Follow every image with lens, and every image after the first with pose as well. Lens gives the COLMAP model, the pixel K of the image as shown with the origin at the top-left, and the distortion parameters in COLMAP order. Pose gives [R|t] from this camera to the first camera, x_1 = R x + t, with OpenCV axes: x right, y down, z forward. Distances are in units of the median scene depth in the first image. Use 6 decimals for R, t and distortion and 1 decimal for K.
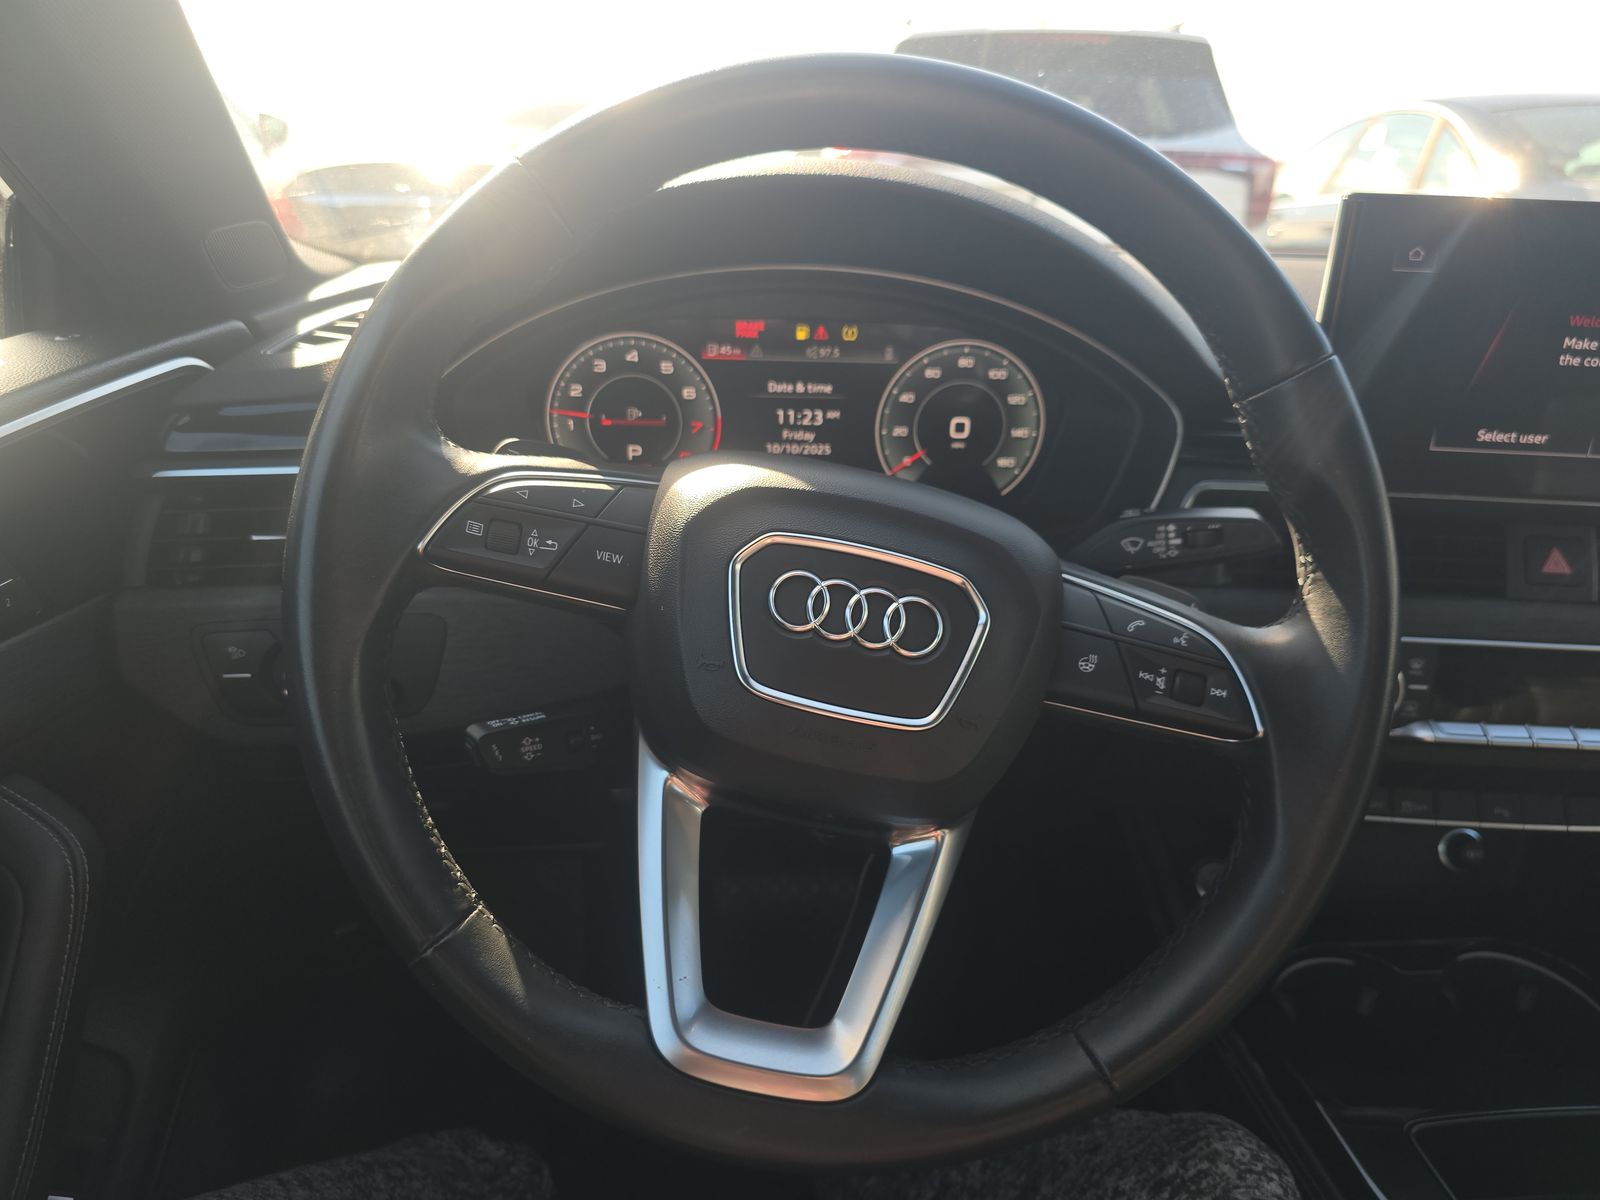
lens RADIAL K [[1076.4, 0, 801.1], [0, 1076.4, 601.2], [0, 0, 1]] dist [0.007421, -0.010690]
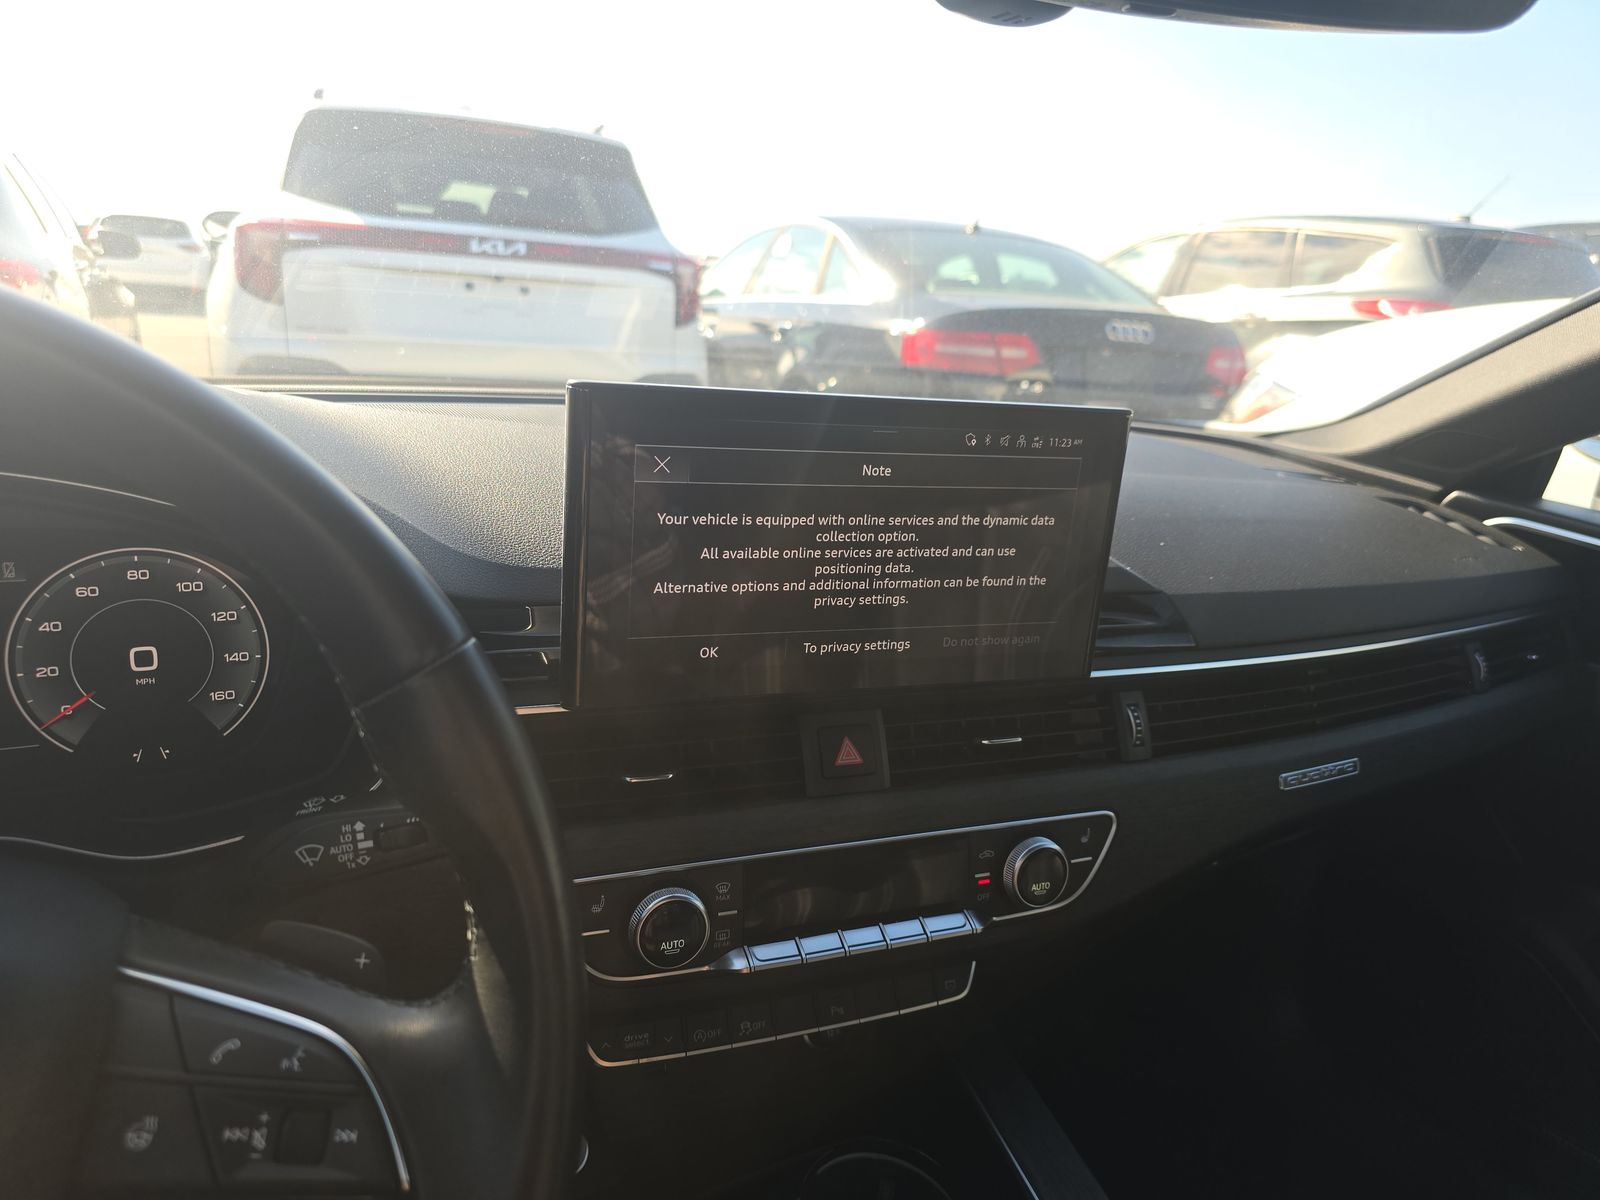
lens RADIAL K [[1076.4, 0, 797.5], [0, 1076.4, 602.5], [0, 0, 1]] dist [0.007421, -0.010690]
pose [[0.894599, -0.074283, 0.440652, 0.230673], [0.102694, 0.993870, -0.040946, -0.125234], [-0.434909, 0.081883, 0.896744, 0.137732]]
